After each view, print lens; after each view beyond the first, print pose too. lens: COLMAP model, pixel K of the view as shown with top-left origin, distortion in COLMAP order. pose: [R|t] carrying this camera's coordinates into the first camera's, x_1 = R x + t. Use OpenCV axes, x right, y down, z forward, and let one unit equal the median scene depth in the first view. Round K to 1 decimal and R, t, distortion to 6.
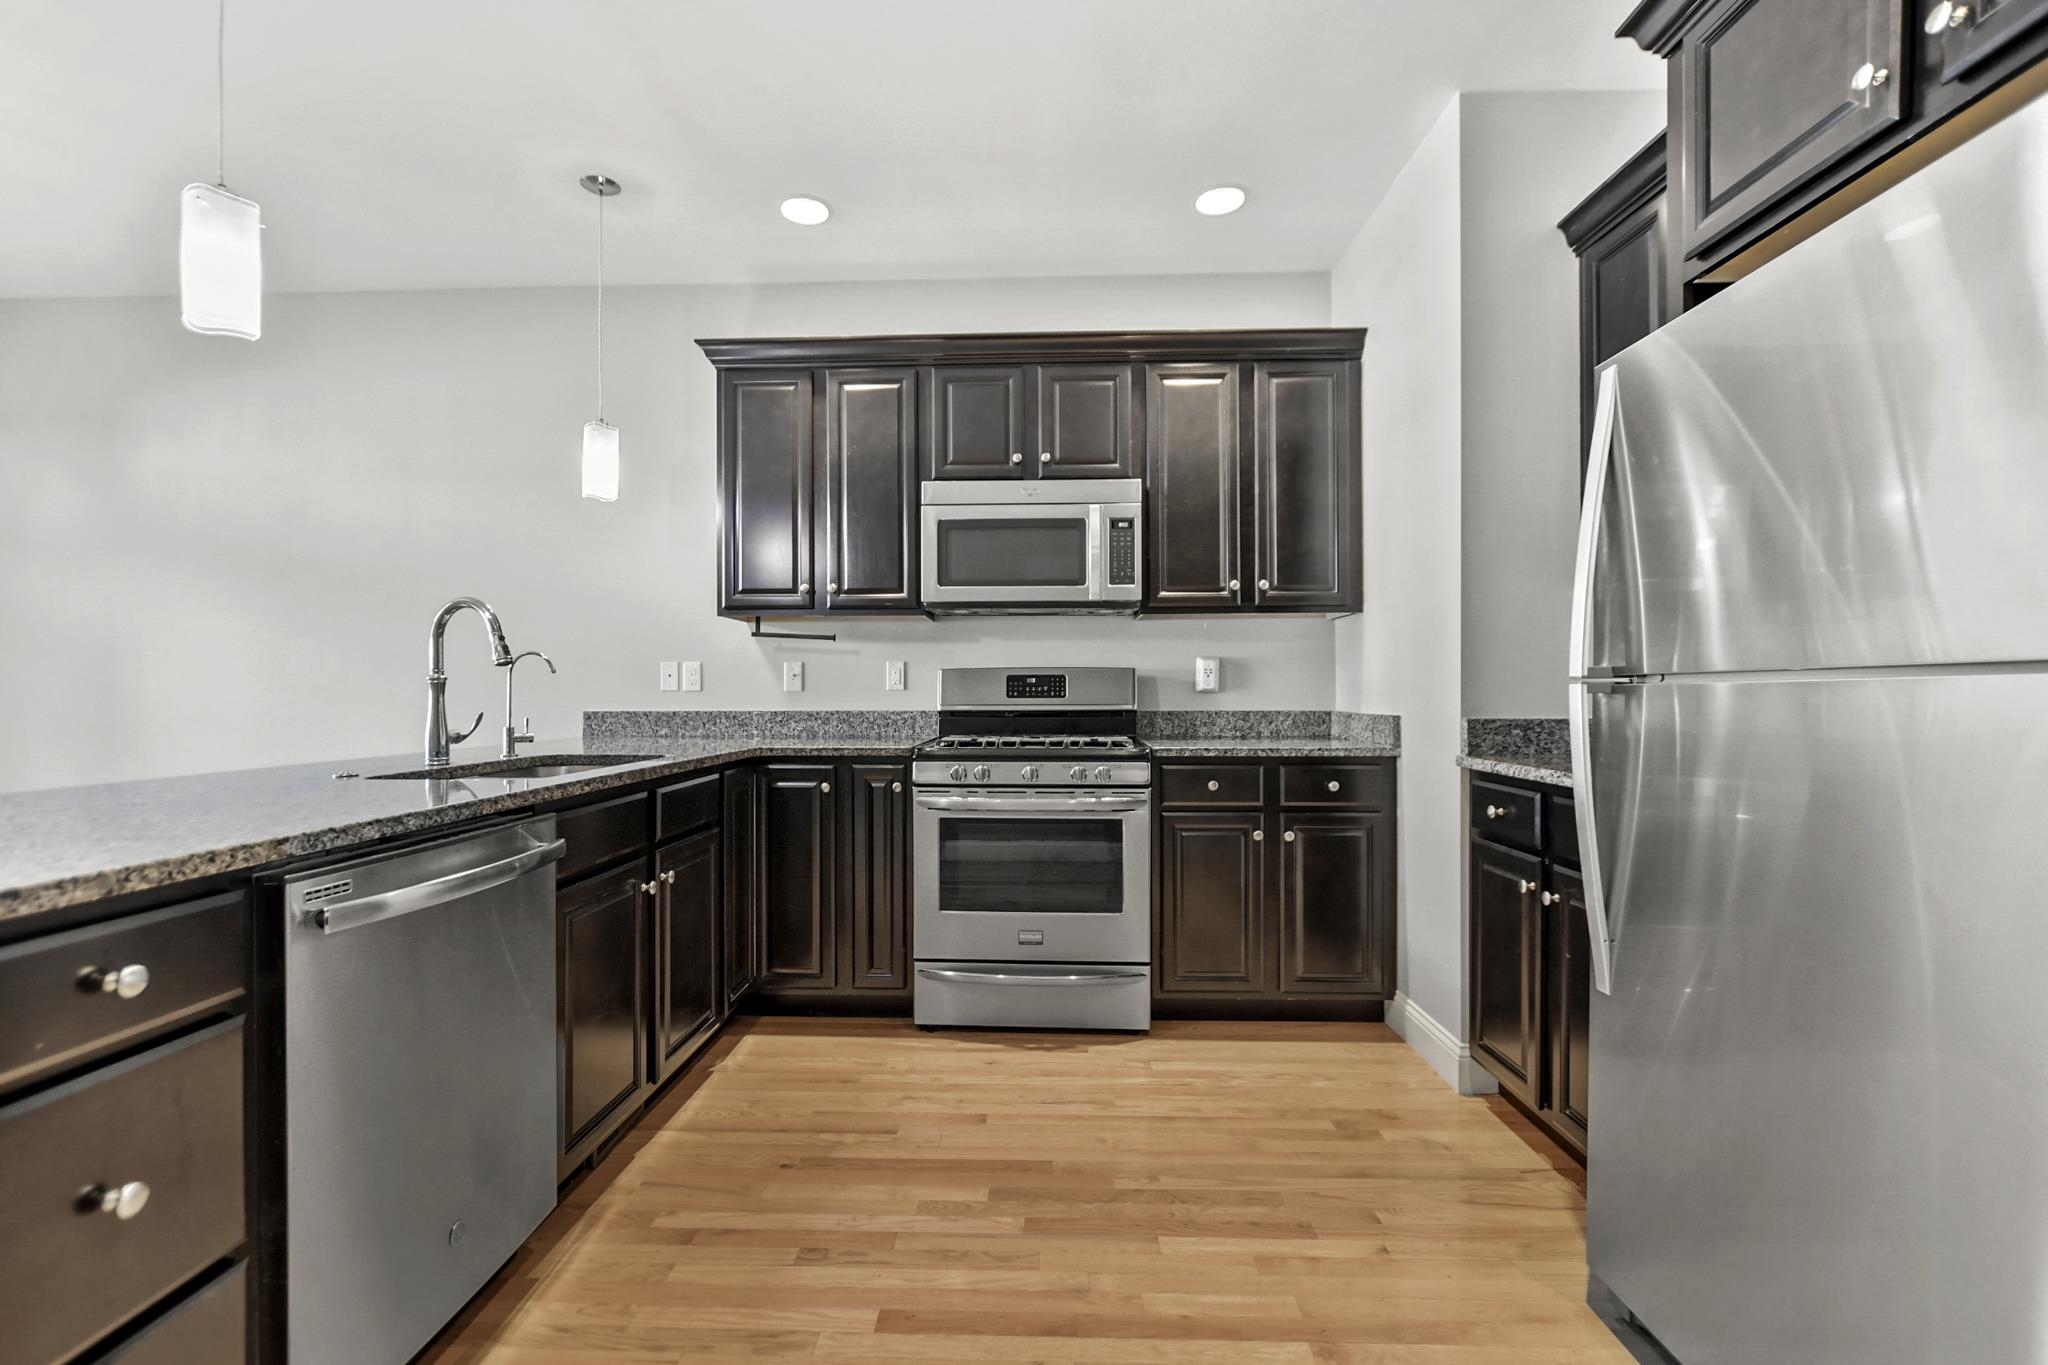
lens RADIAL K [[898.4, 0, 1015.2], [0, 898.4, 695.6], [0, 0, 1]] dist [-0.006373, -0.000275]
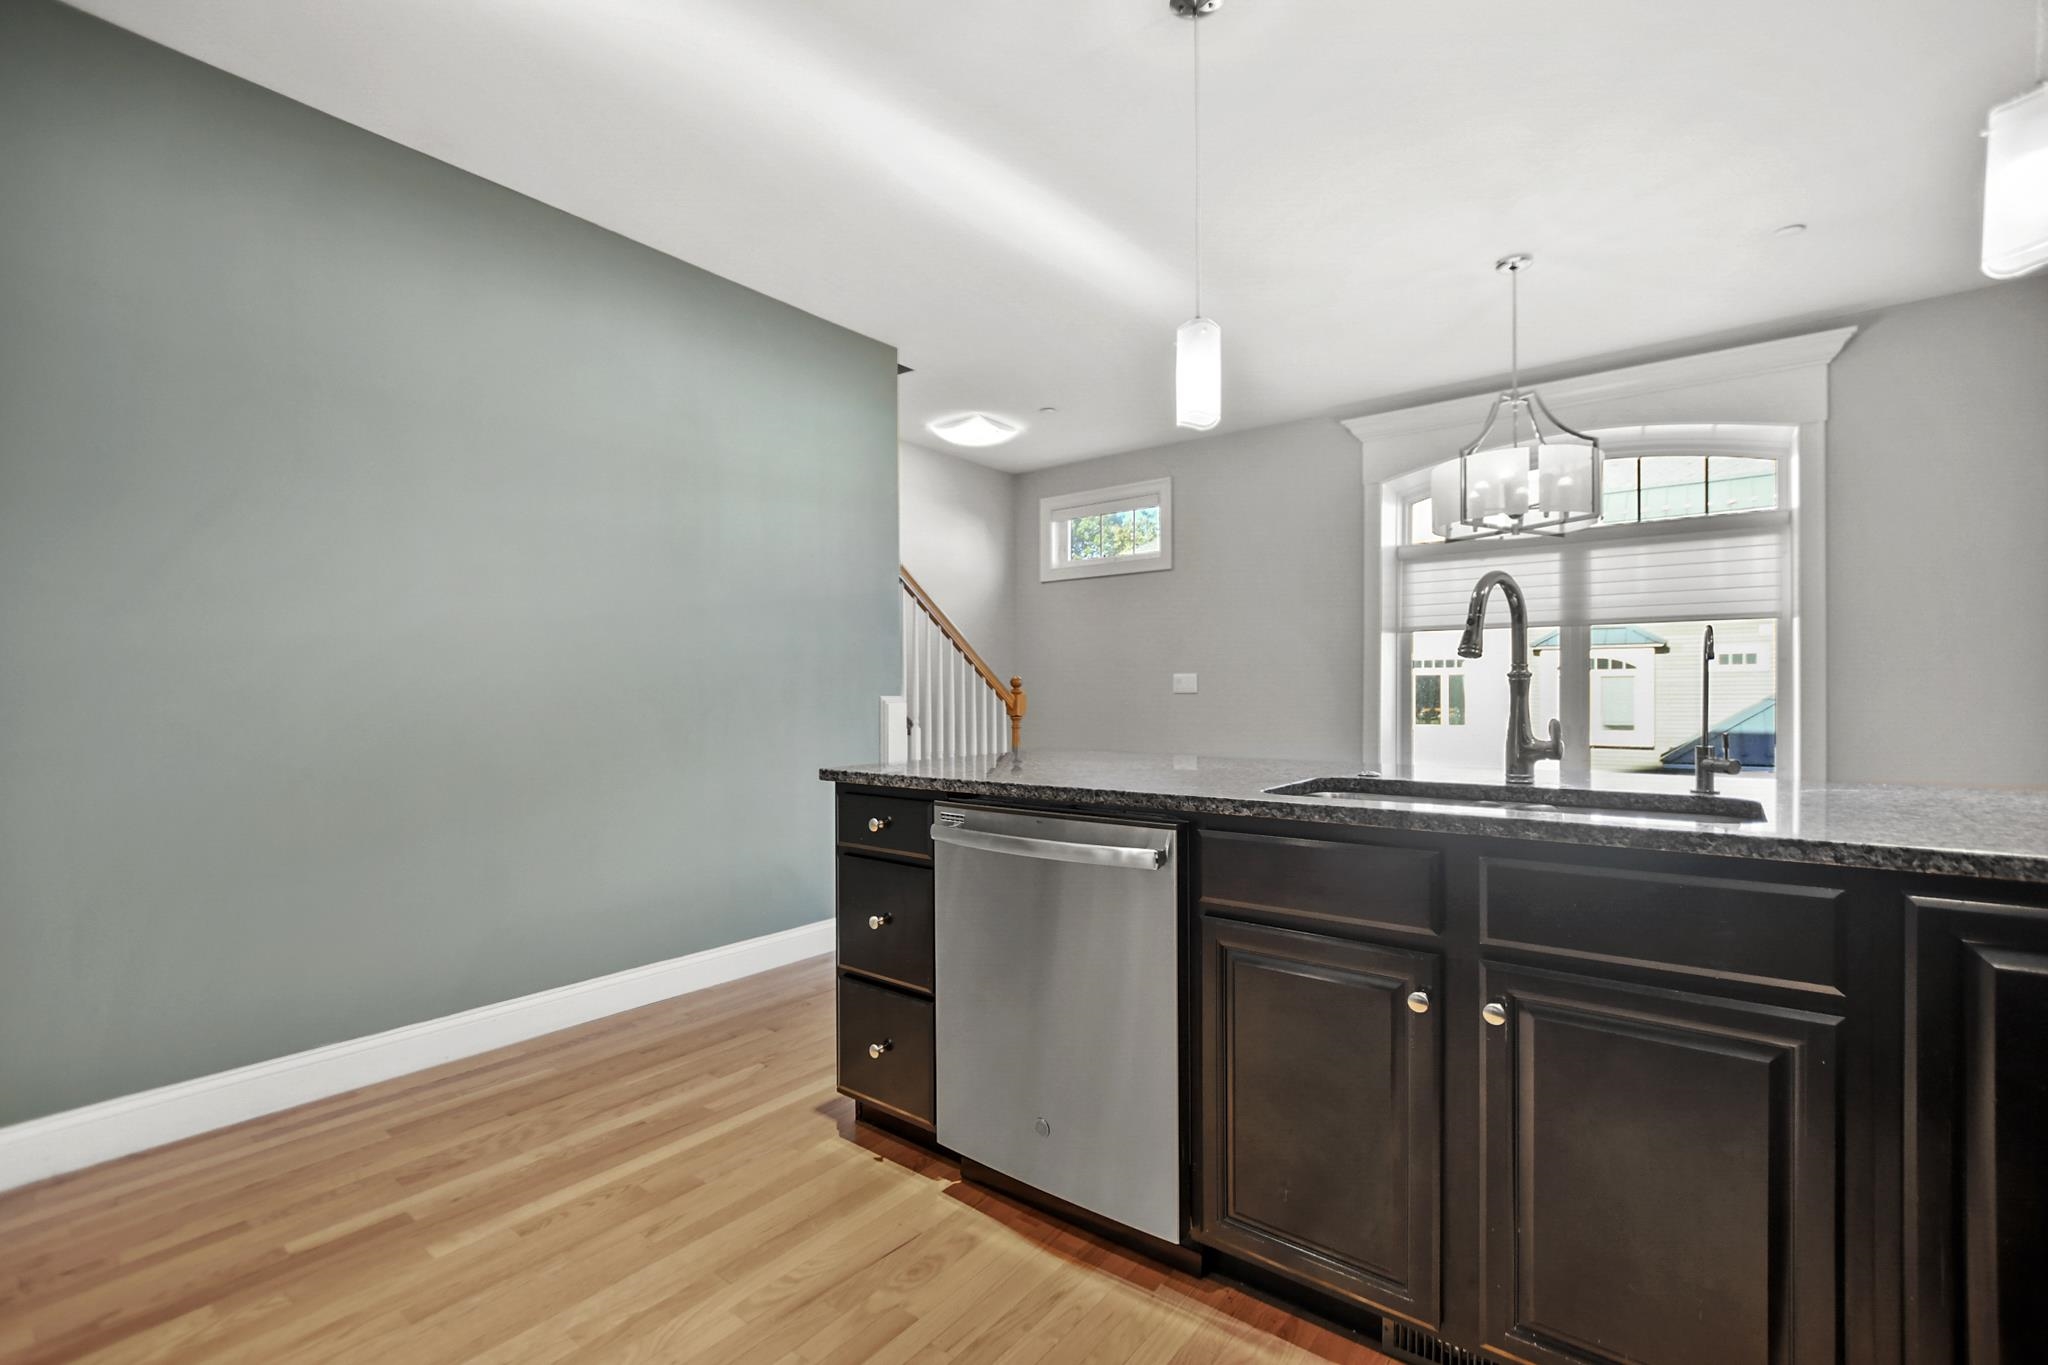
lens RADIAL K [[911.0, 0, 1013.2], [0, 911.0, 689.8], [0, 0, 1]] dist [-0.012882, 0.000184]
pose [[-0.588505, 0.003359, -0.808487, 0.209917], [0.002172, 0.999994, 0.002574, -0.007429], [0.808491, -0.000241, -0.588509, 0.849326]]
